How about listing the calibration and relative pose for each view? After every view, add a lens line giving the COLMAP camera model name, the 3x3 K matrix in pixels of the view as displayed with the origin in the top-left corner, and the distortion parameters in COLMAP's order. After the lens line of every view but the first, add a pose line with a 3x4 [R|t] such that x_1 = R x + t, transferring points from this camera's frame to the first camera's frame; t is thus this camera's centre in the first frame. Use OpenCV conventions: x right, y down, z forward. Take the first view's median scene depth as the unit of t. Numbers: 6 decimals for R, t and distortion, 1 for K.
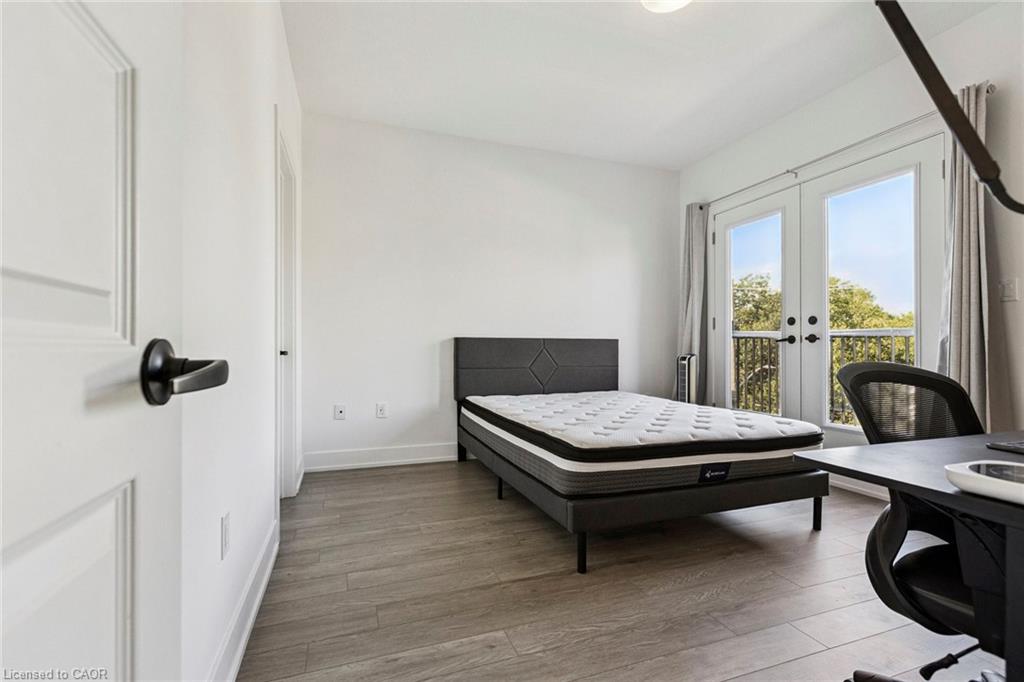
lens RADIAL K [[467.3, 0, 512.9], [0, 467.3, 344.7], [0, 0, 1]] dist [0.001362, 0.000110]
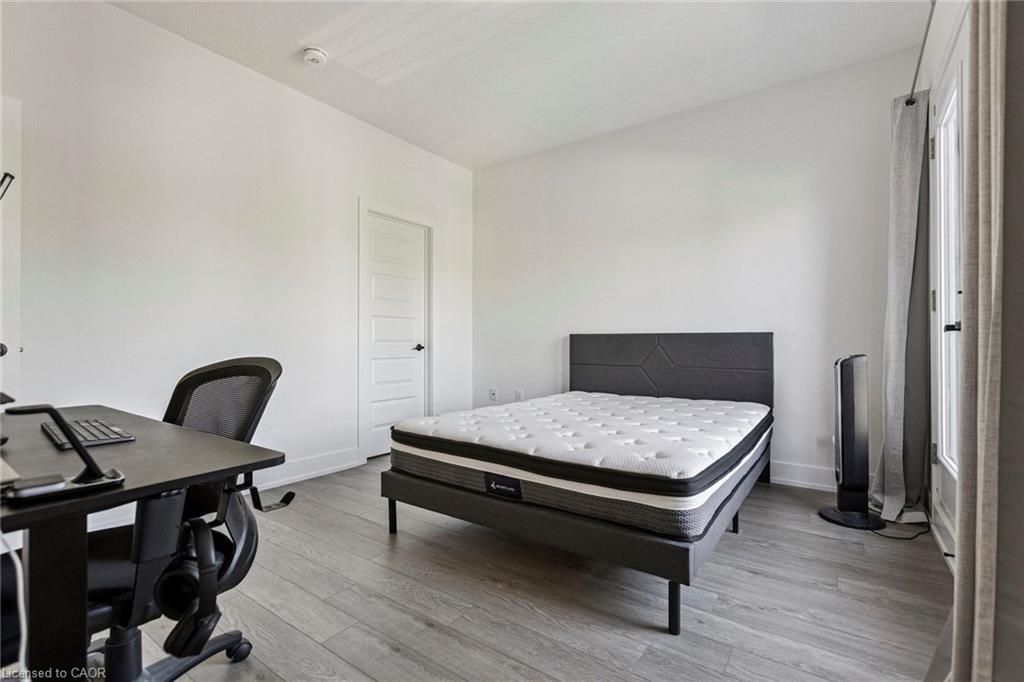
lens RADIAL K [[467.3, 0, 512.9], [0, 467.3, 344.7], [0, 0, 1]] dist [0.001362, 0.000110]
pose [[0.568394, 0.001462, -0.822755, 1.052952], [0.002516, 0.999991, 0.003515, 0.005283], [0.822753, -0.004068, 0.568385, 0.470262]]
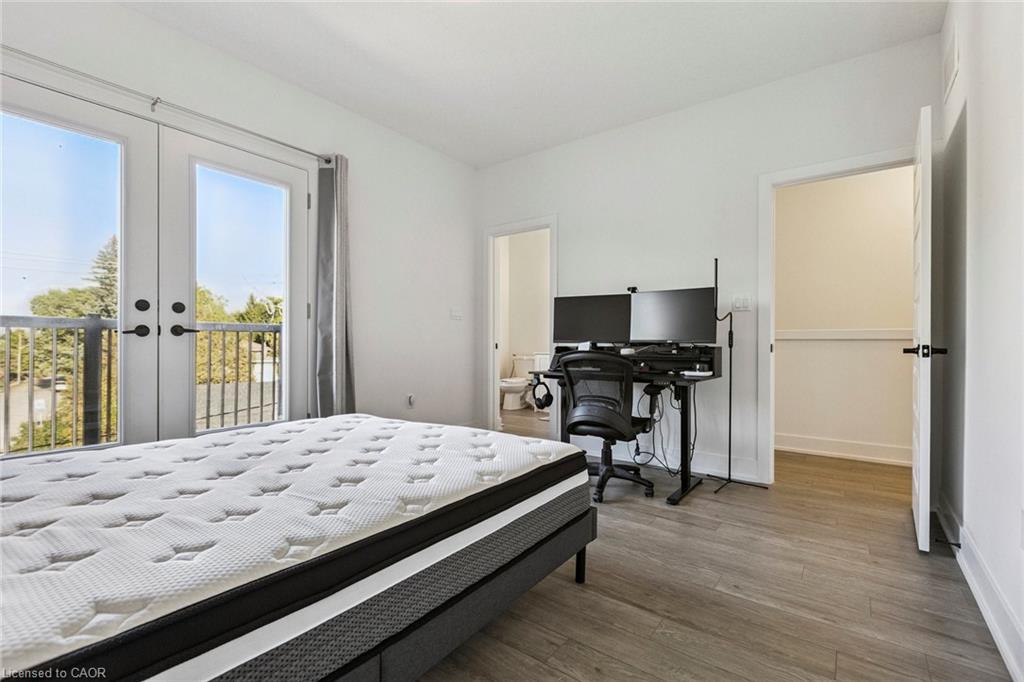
lens RADIAL K [[465.1, 0, 514.1], [0, 465.1, 338.6], [0, 0, 1]] dist [0.001780, -0.000155]
pose [[-0.551599, 0.001989, 0.834107, -0.456332], [-0.005800, 0.999964, -0.006219, 0.003154], [-0.834089, -0.008268, -0.551568, 1.326408]]
